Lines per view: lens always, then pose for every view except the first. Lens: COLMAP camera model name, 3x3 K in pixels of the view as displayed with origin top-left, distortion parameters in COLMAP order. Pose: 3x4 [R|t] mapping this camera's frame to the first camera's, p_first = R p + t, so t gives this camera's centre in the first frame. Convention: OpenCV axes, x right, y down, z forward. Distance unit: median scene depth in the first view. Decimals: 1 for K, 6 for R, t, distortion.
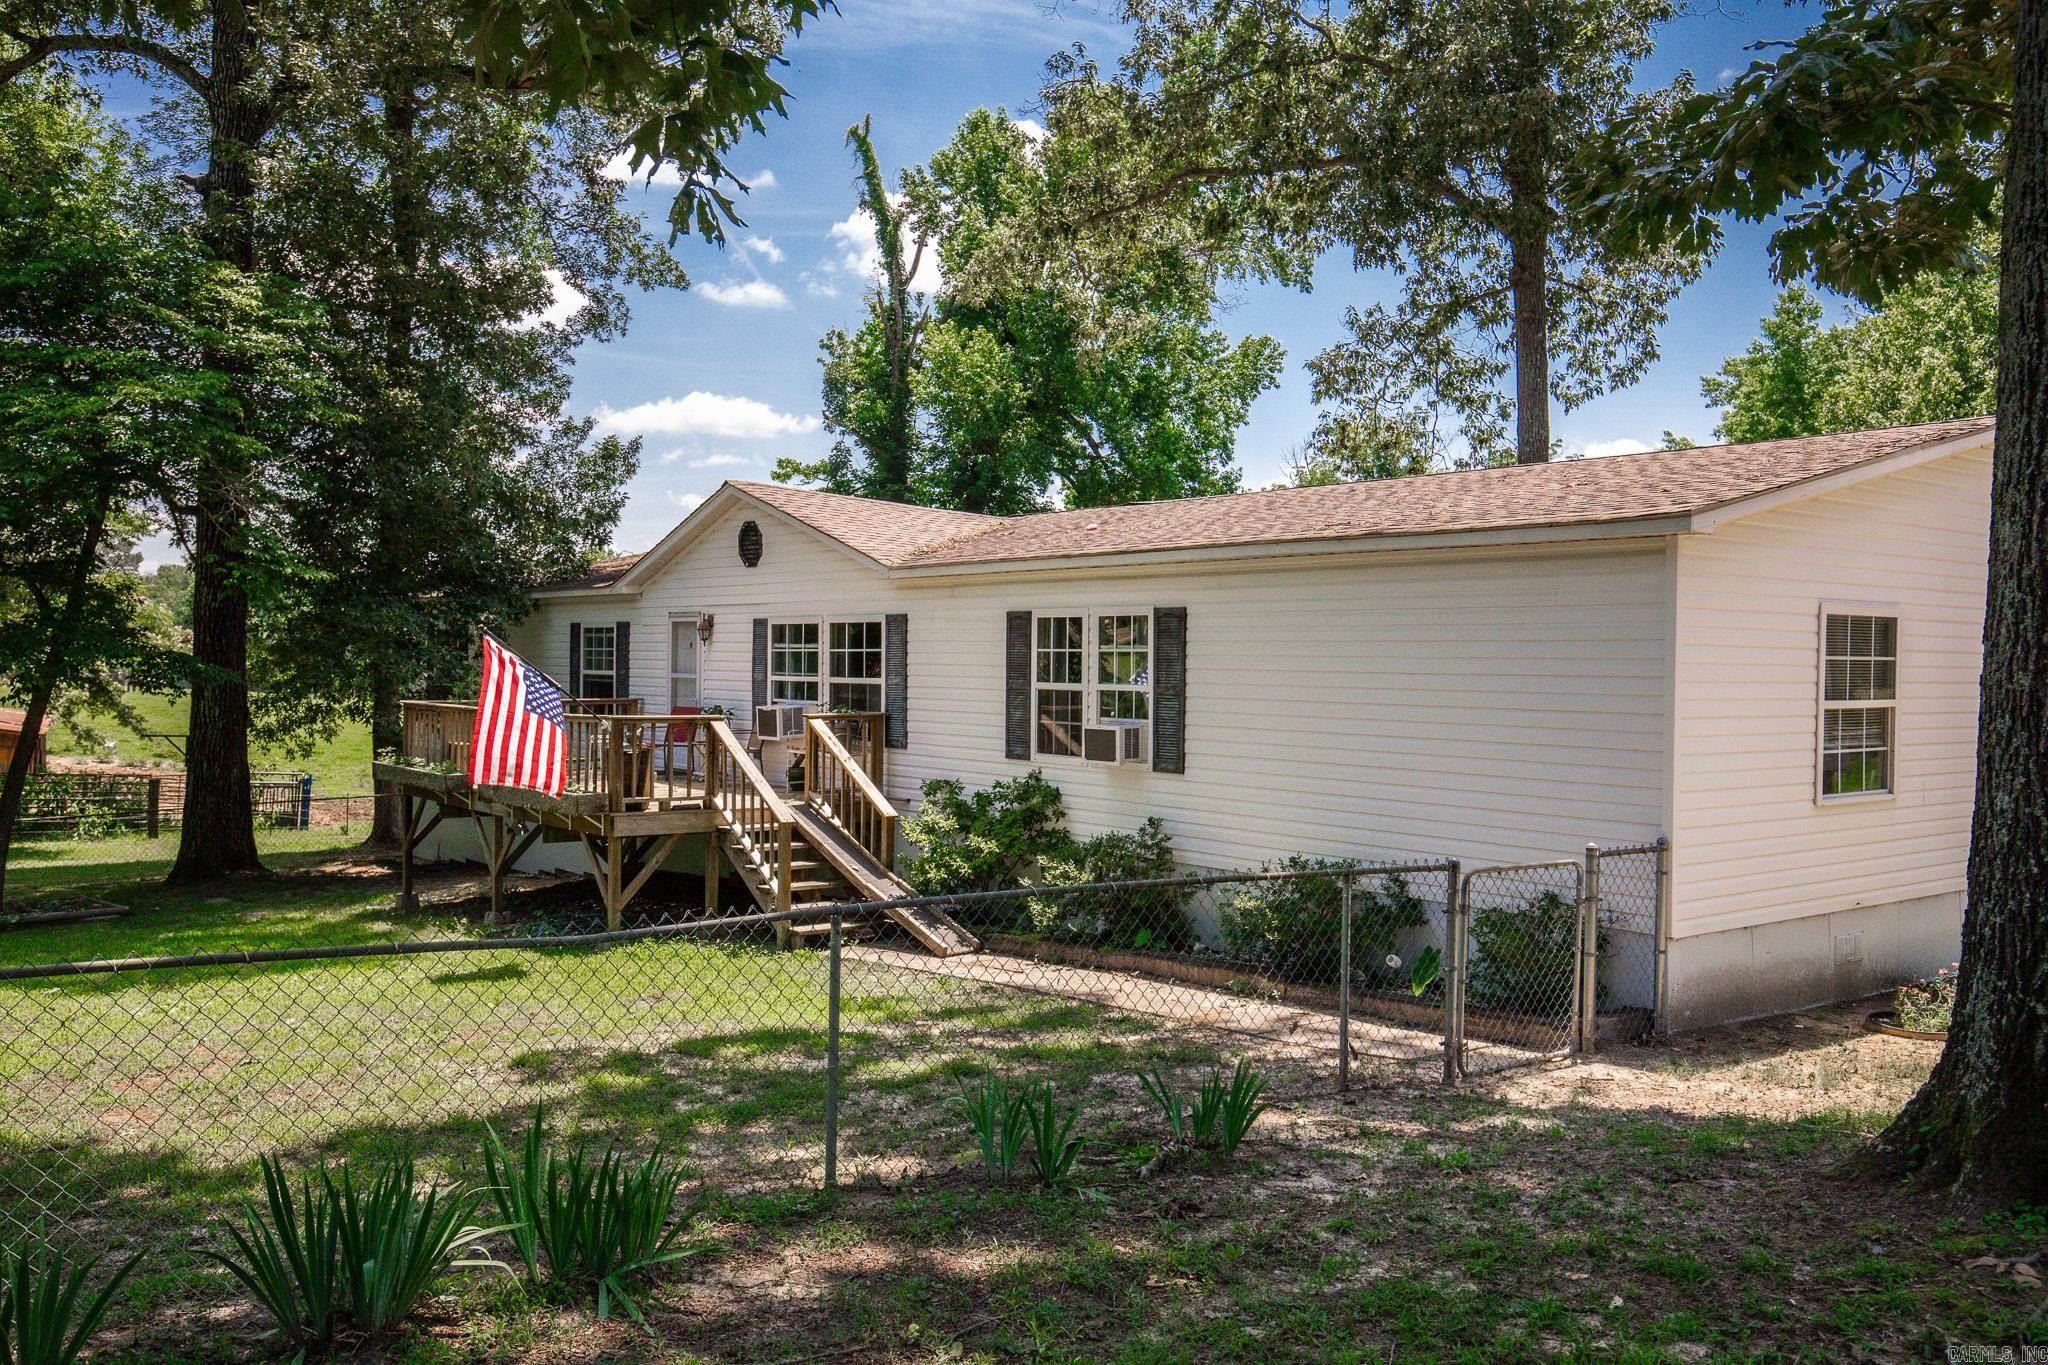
lens RADIAL K [[1667.0, 0, 1025.5], [0, 1667.0, 683.1], [0, 0, 1]] dist [0.001125, 0.005456]
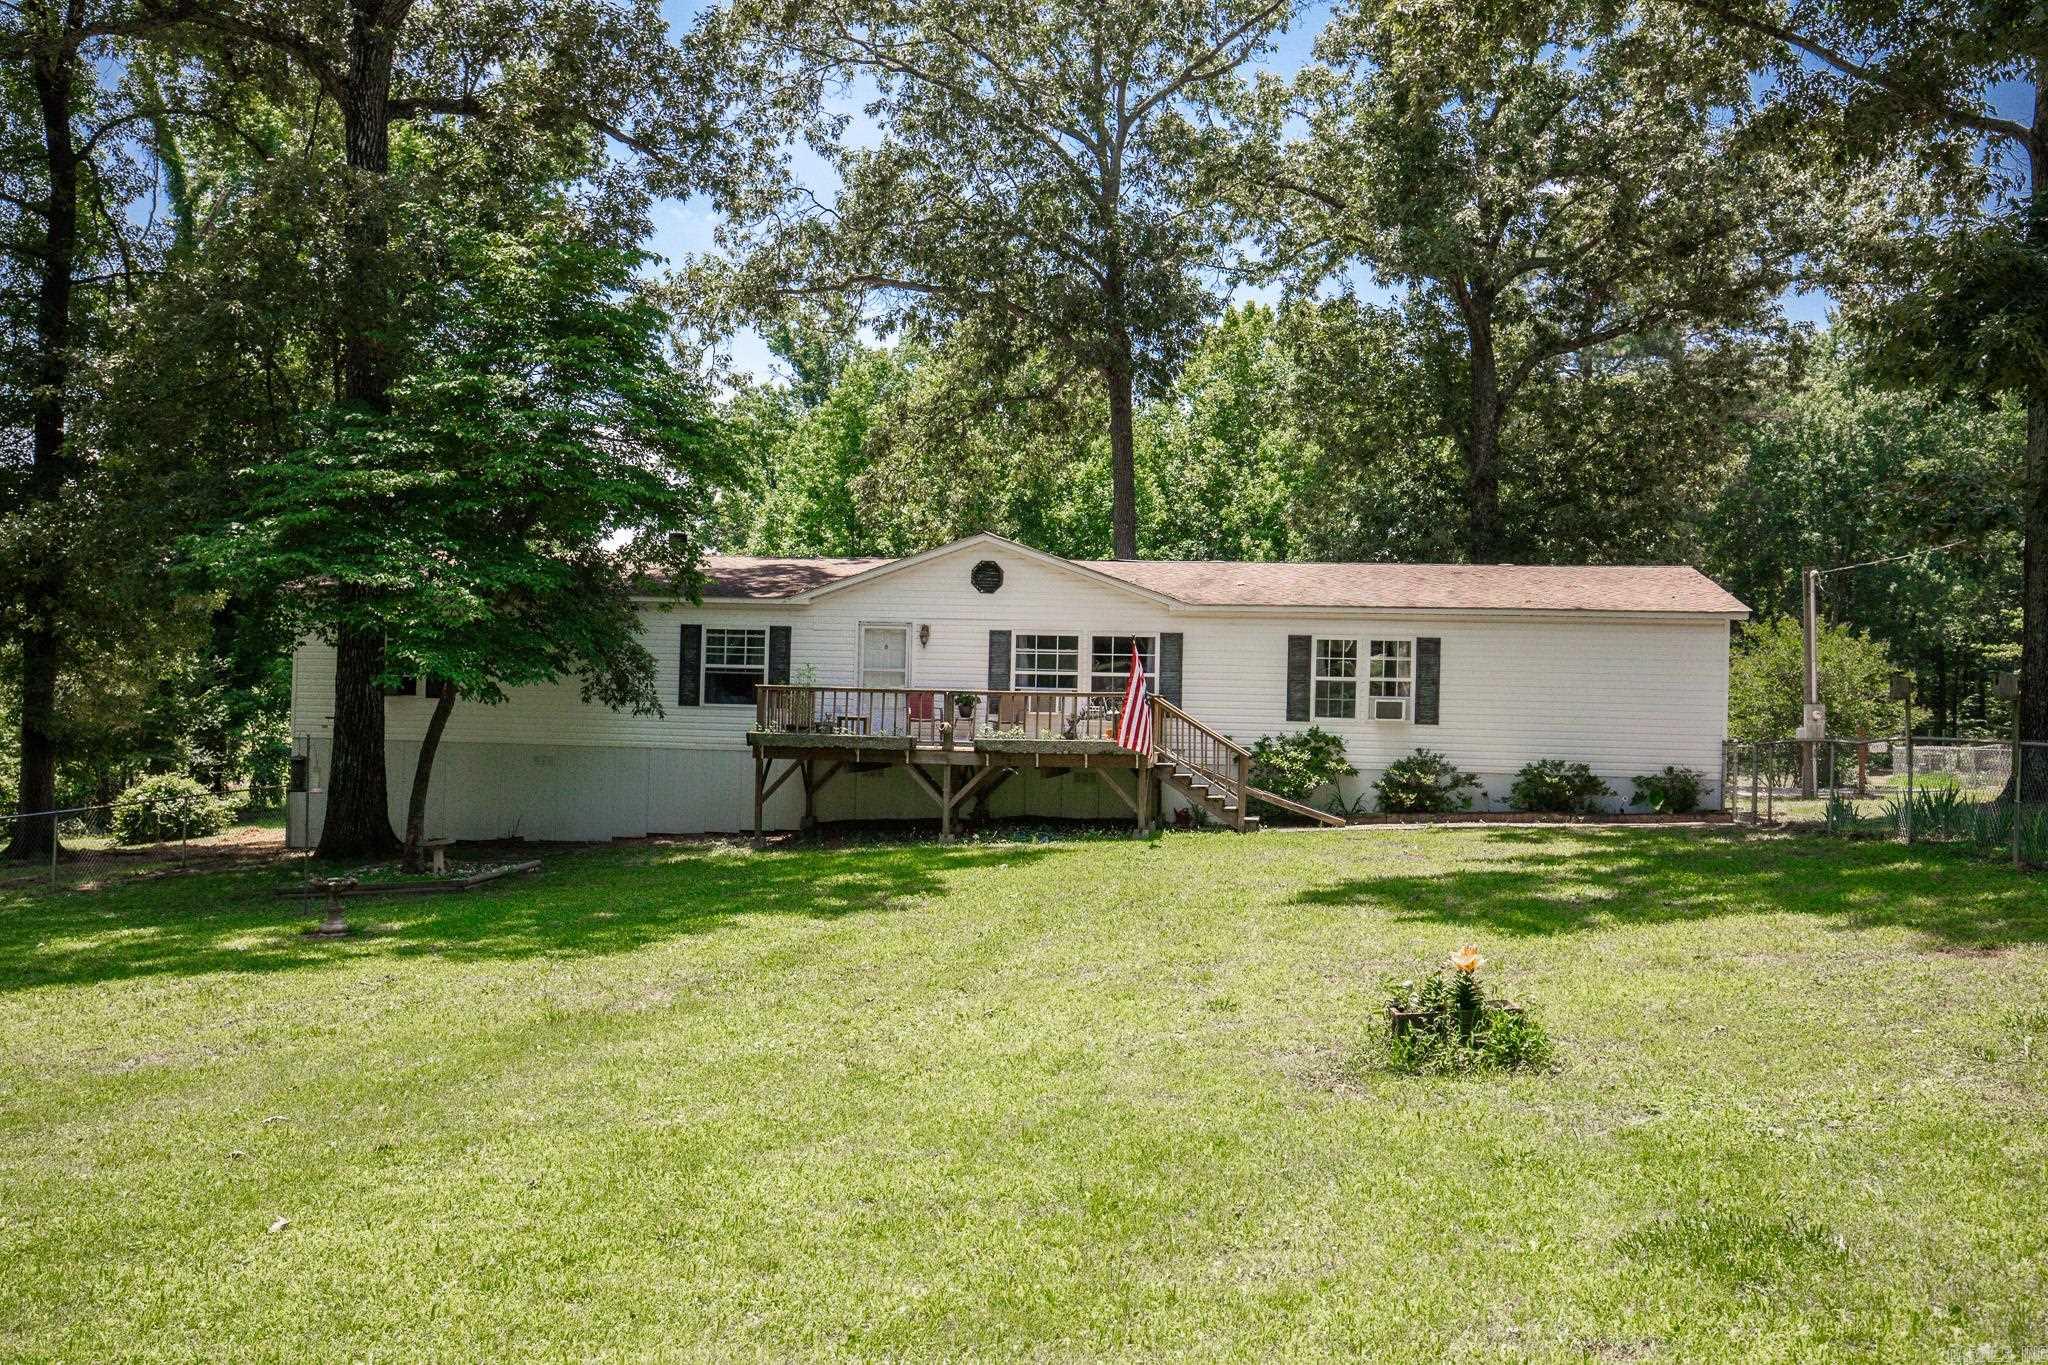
lens RADIAL K [[1945.1, 0, 1013.7], [0, 1945.1, 675.4], [0, 0, 1]] dist [0.040779, 0.000000]
pose [[0.726968, 0.017287, 0.686454, -1.394371], [-0.006350, 0.999810, -0.018453, 0.032622], [-0.686642, 0.009056, 0.726939, -0.231717]]
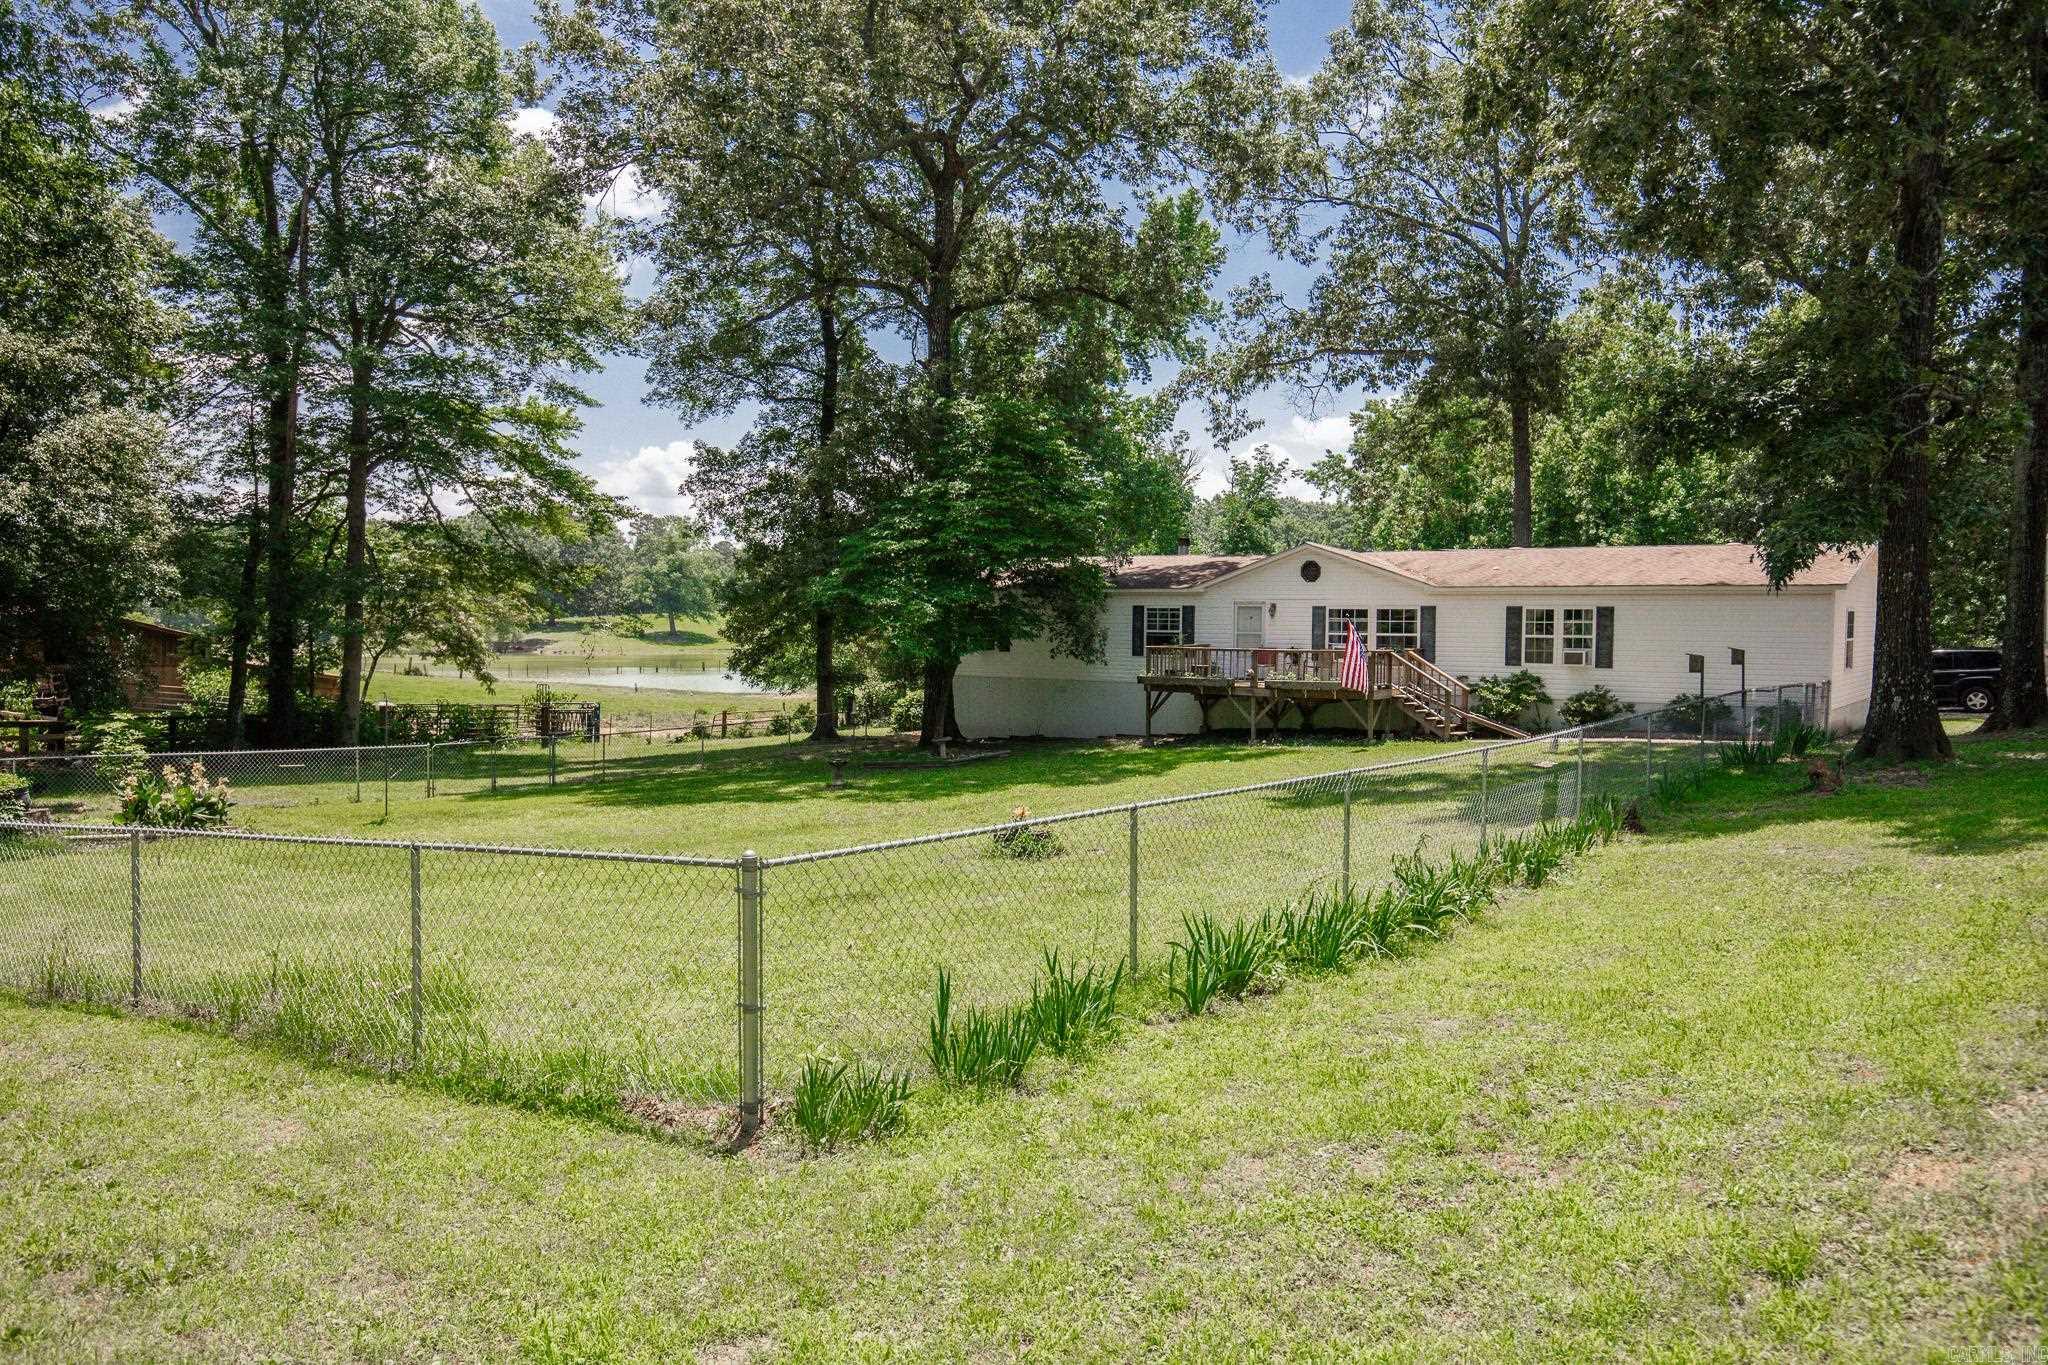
lens RADIAL K [[1543.0, 0, 1008.5], [0, 1543.0, 686.8], [0, 0, 1]] dist [0.031334, -0.001270]
pose [[0.961039, -0.021267, 0.275594, -1.195420], [0.010215, 0.999087, 0.041477, -0.023357], [-0.276224, -0.037045, 0.960379, -0.894043]]
